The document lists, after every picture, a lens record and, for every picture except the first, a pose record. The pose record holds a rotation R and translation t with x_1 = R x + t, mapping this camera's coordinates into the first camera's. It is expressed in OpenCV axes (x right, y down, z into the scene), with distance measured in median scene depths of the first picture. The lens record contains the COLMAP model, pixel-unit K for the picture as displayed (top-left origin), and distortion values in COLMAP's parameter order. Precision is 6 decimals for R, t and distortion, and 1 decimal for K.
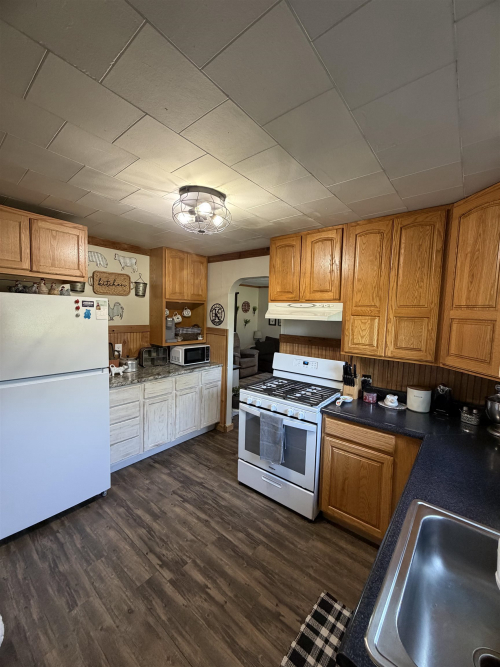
lens RADIAL K [[268.4, 0, 251.8], [0, 268.4, 333.4], [0, 0, 1]] dist [0.001414, 0.000125]
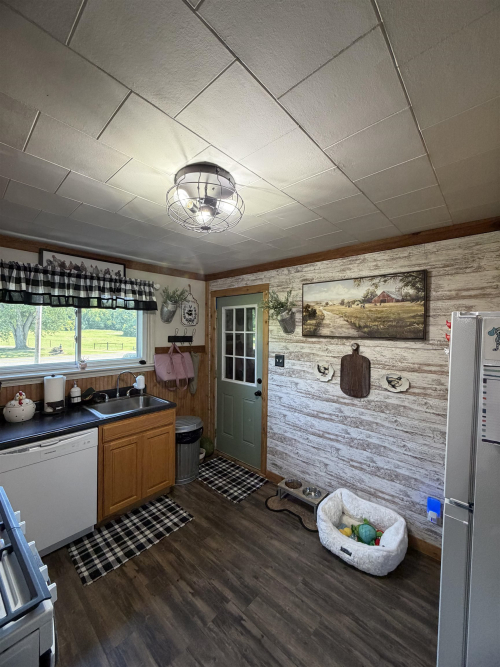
lens RADIAL K [[268.4, 0, 249.5], [0, 268.4, 334.6], [0, 0, 1]] dist [0.001414, 0.000125]
pose [[-0.998246, -0.038922, 0.044615, -0.389496], [-0.033899, 0.993541, 0.108296, -0.183998], [-0.048542, 0.106593, -0.993117, 1.889223]]
